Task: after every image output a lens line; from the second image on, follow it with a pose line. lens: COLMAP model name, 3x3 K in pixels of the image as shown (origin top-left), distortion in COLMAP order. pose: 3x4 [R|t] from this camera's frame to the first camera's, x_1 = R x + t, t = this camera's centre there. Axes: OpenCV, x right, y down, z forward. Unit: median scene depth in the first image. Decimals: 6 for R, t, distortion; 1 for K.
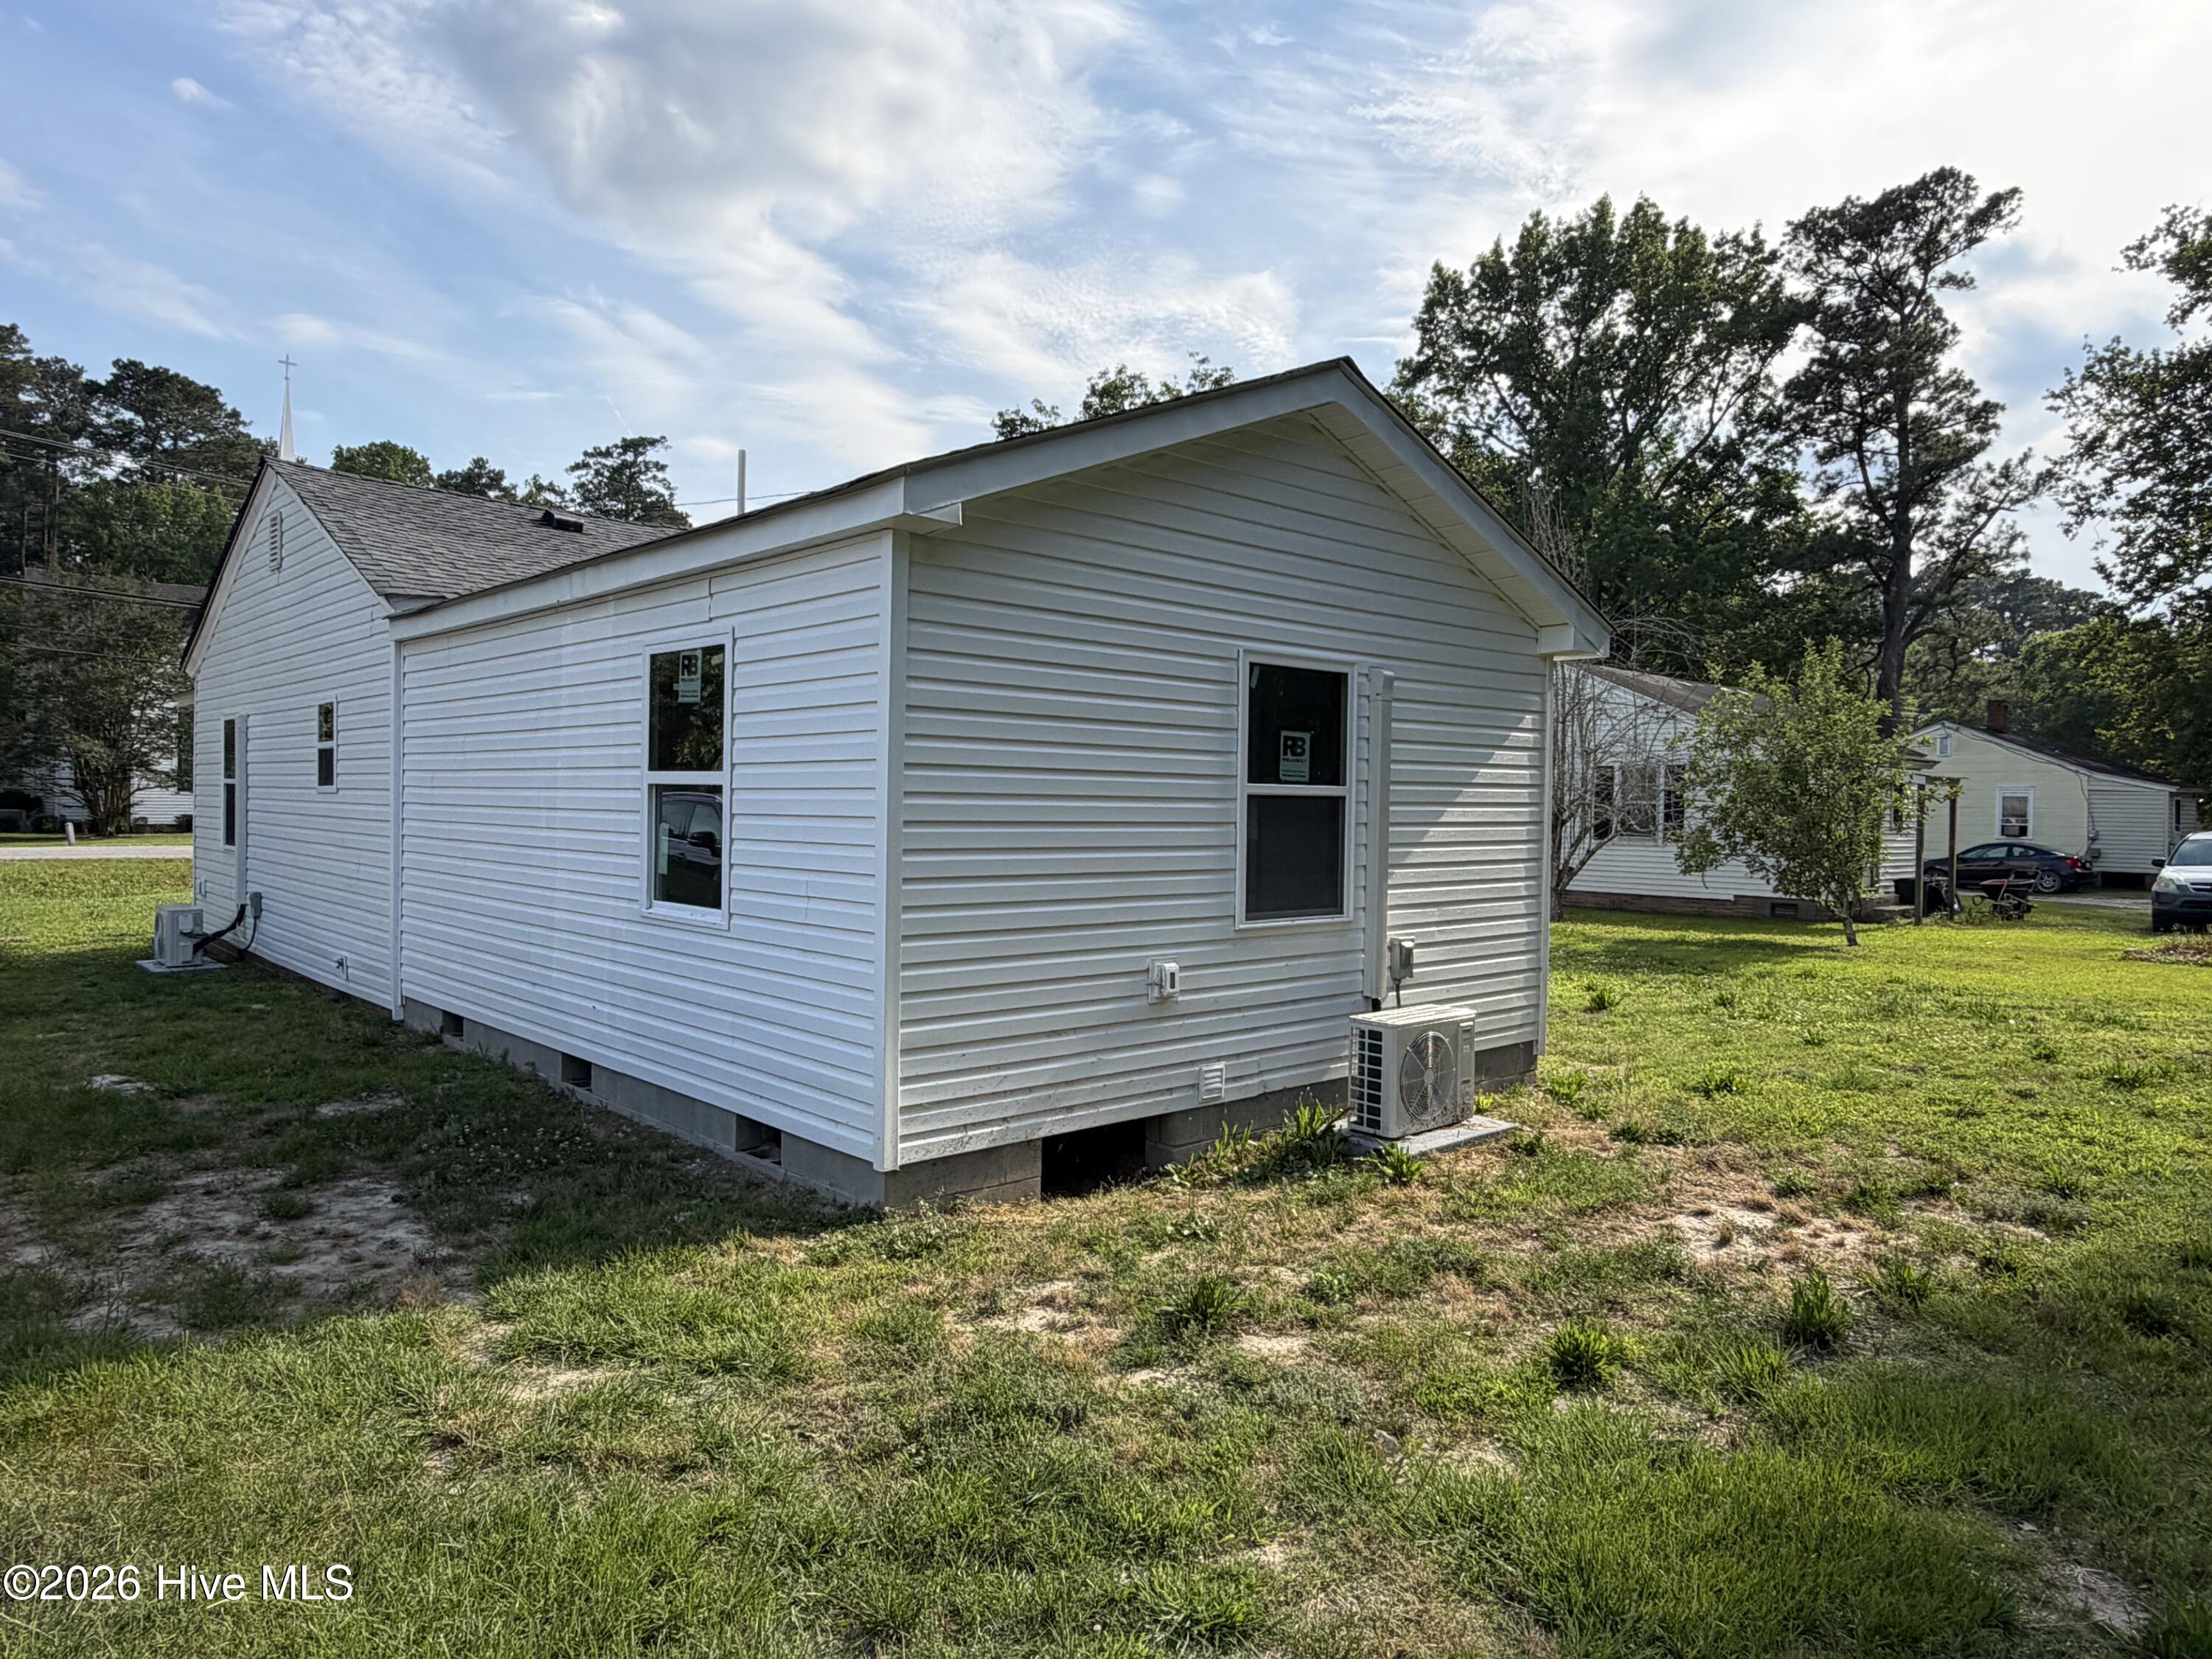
lens RADIAL K [[1405.8, 0, 1112.2], [0, 1405.8, 822.5], [0, 0, 1]] dist [-0.003920, 0.005521]
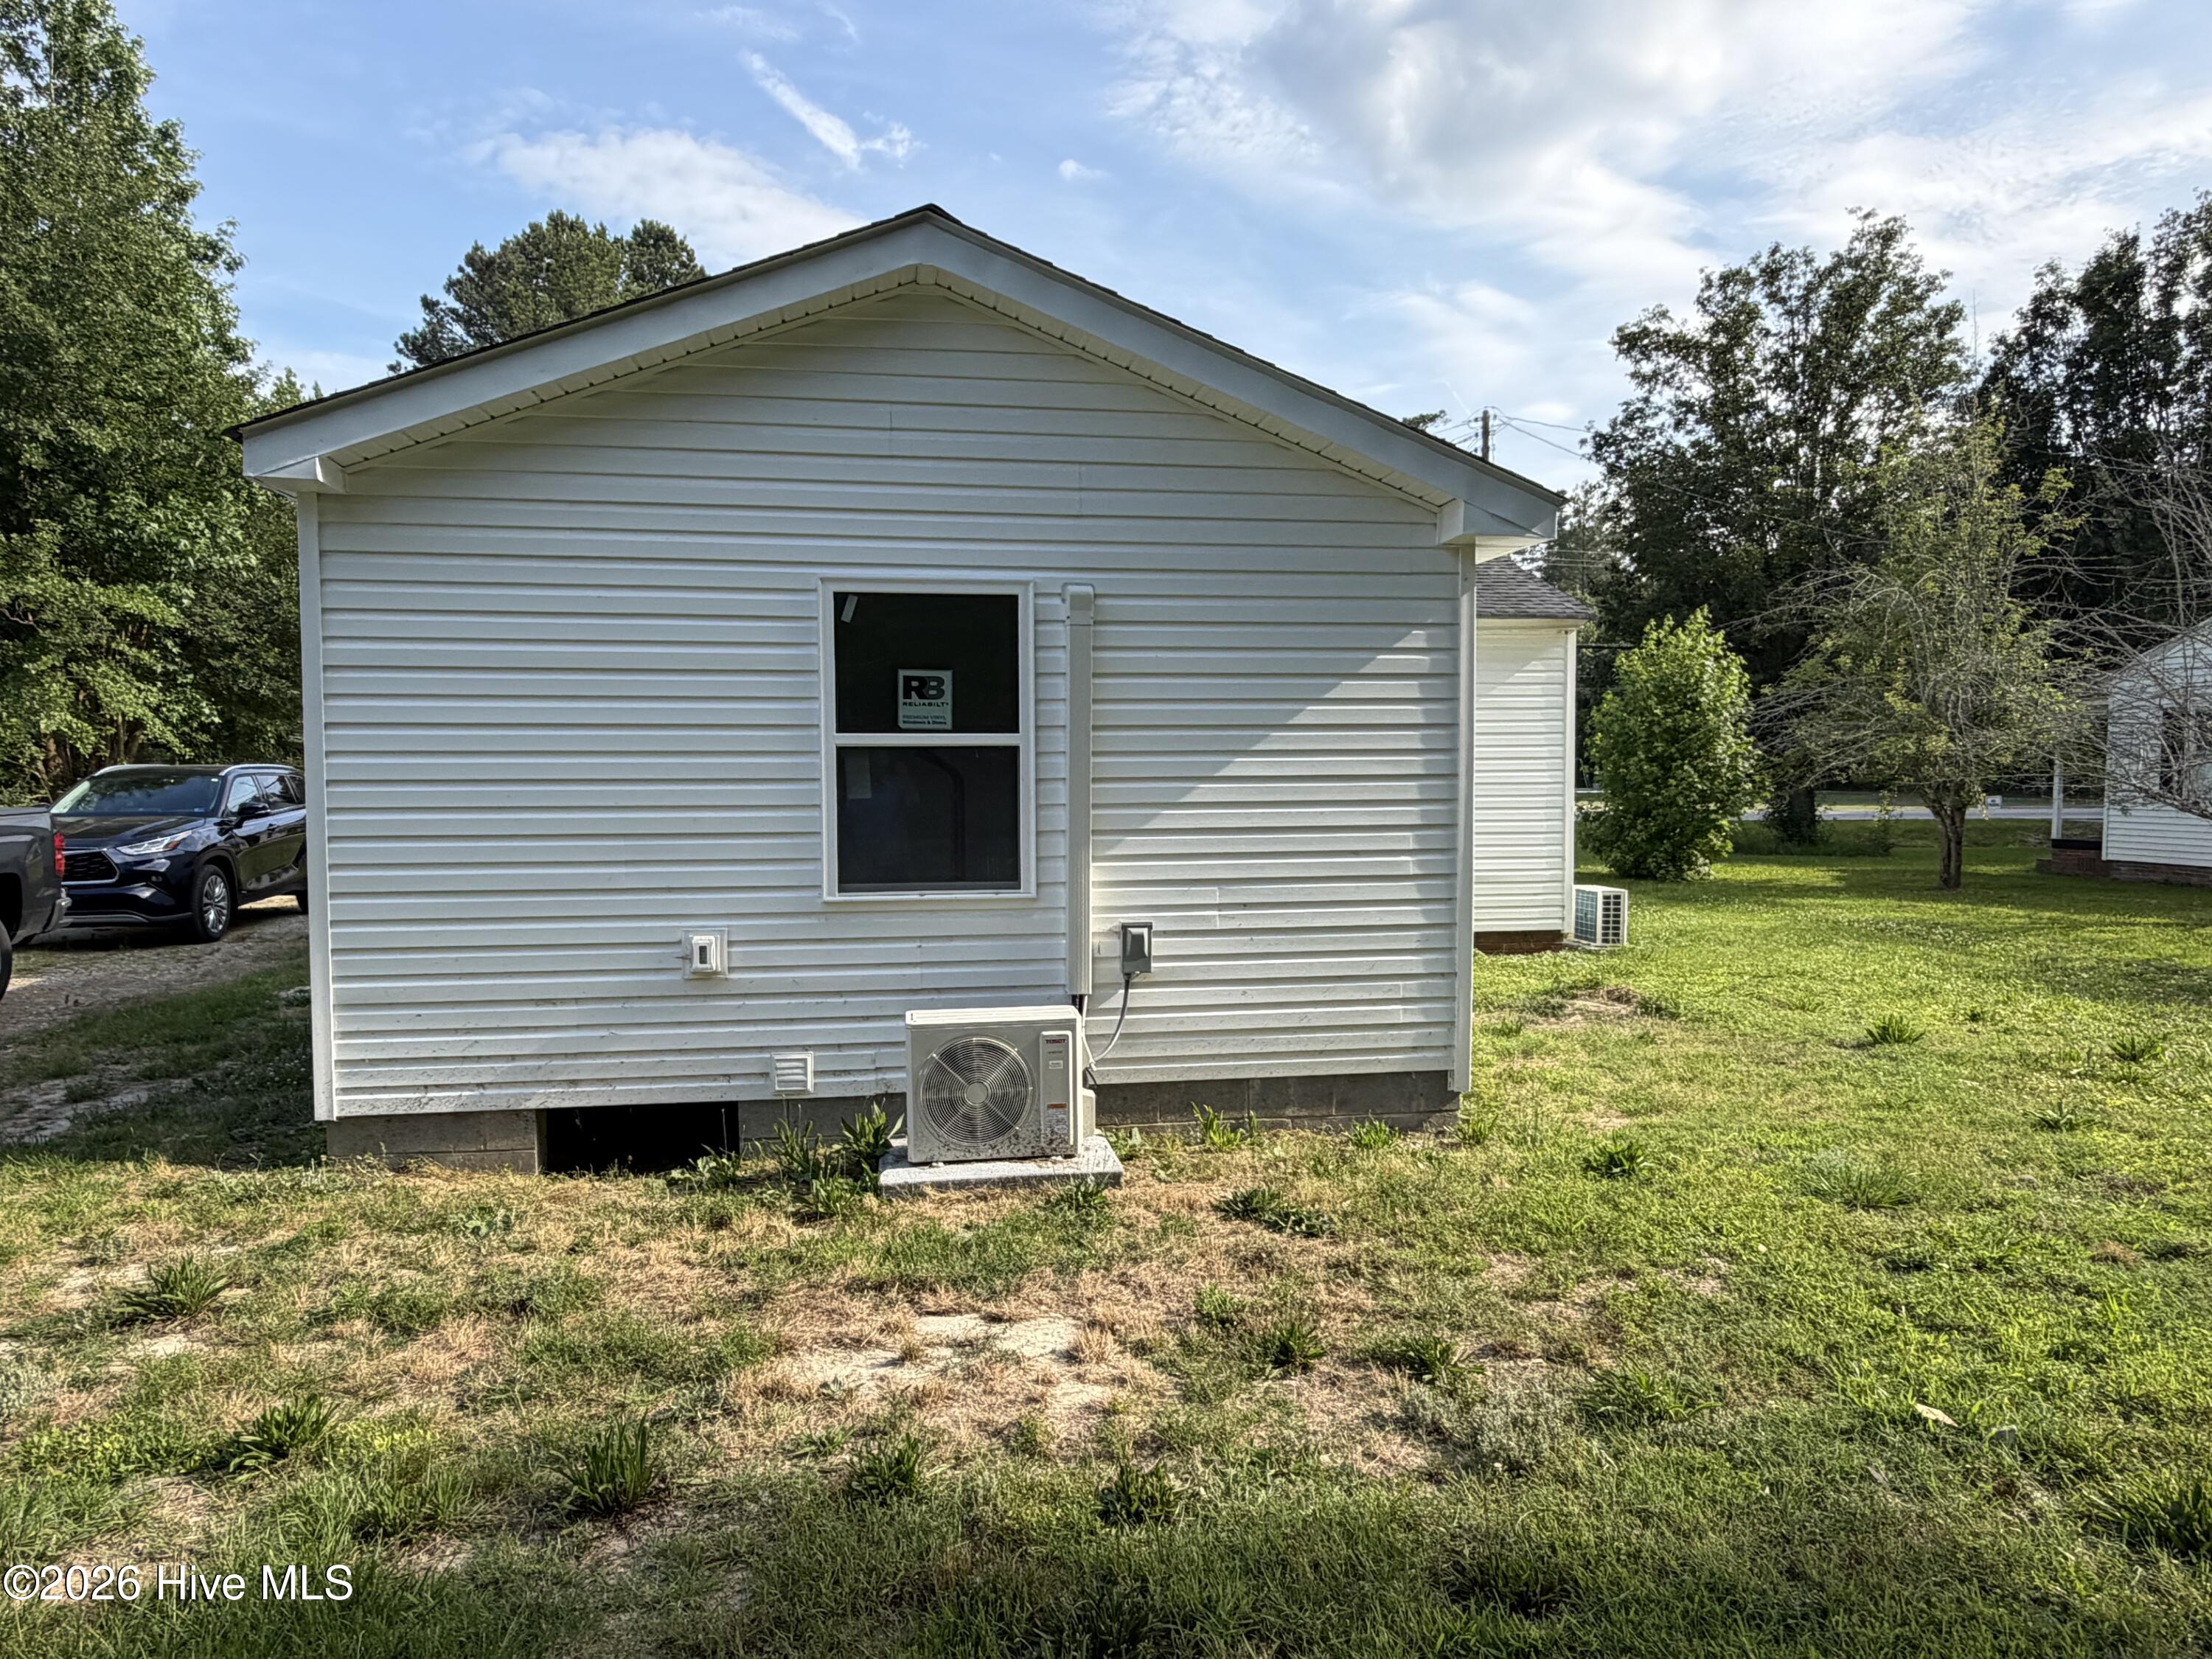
lens RADIAL K [[1405.8, 0, 1113.0], [0, 1405.8, 843.9], [0, 0, 1]] dist [-0.003920, 0.005521]
pose [[0.839088, 0.012415, -0.543855, 0.706117], [0.006933, 0.999414, 0.033512, 0.012053], [0.543952, -0.031890, 0.838510, 0.366546]]
